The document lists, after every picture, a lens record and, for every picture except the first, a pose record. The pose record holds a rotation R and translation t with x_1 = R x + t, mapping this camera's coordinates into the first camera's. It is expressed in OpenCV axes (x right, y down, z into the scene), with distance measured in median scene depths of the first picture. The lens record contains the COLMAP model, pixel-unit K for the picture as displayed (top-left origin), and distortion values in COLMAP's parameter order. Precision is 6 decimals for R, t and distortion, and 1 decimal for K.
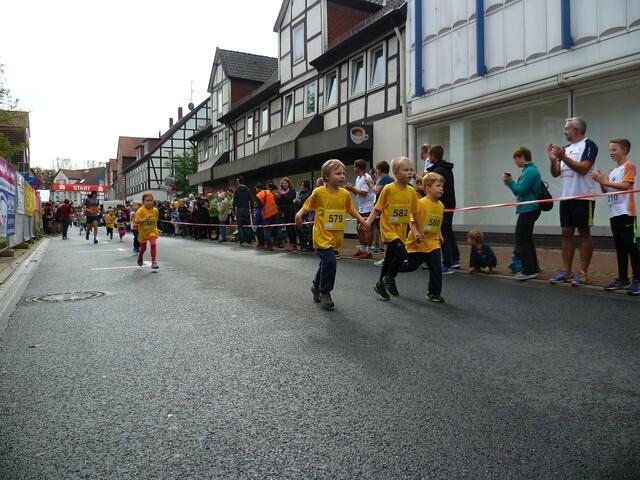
lens RADIAL K [[527.5, 0, 318.3], [0, 527.5, 241.9], [0, 0, 1]] dist [-0.076563, 0.016362]
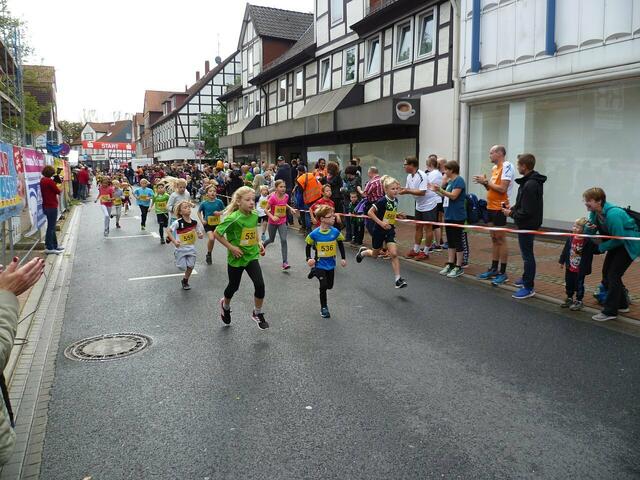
lens RADIAL K [[527.5, 0, 317.7], [0, 527.5, 243.1], [0, 0, 1]] dist [-0.076563, 0.016362]
pose [[0.998758, 0.012595, -0.048215, -0.022741], [-0.007938, 0.995389, 0.095587, -0.043772], [0.049197, -0.095085, 0.994253, 0.037840]]
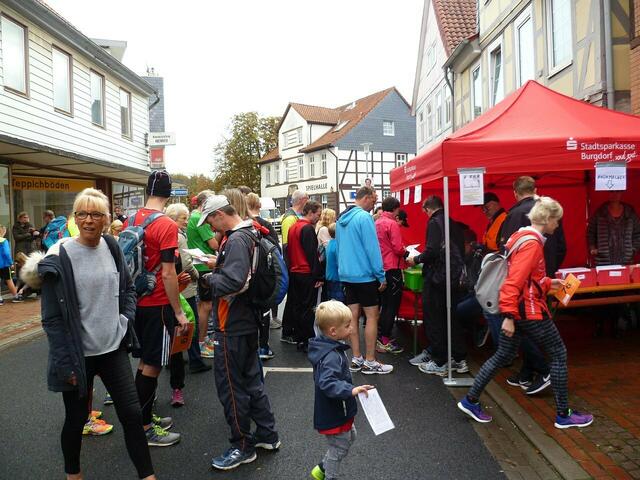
lens RADIAL K [[527.5, 0, 320.2], [0, 527.5, 241.0], [0, 0, 1]] dist [-0.076563, 0.016362]
pose [[0.886049, 0.004517, -0.463571, -1.614130], [-0.003877, 0.999990, 0.002334, -0.187458], [0.463576, -0.000271, 0.886057, 3.640734]]
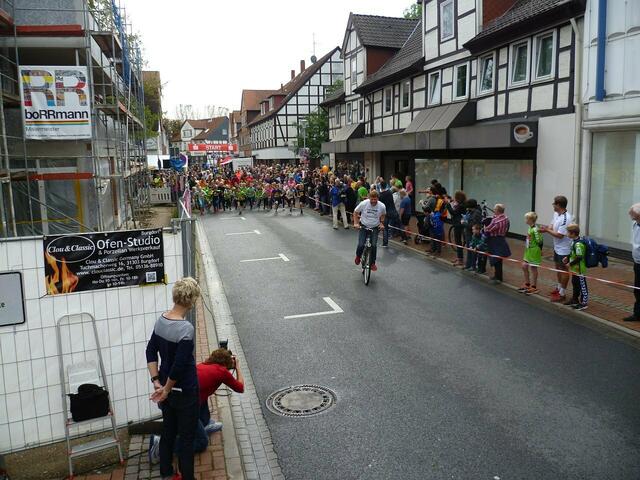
lens RADIAL K [[527.5, 0, 322.4], [0, 527.5, 243.6], [0, 0, 1]] dist [-0.076563, 0.016362]
pose [[0.979191, 0.018863, -0.202060, -0.063137], [0.005442, 0.992873, 0.119057, -0.092587], [0.202866, -0.117679, 0.972110, 0.000371]]
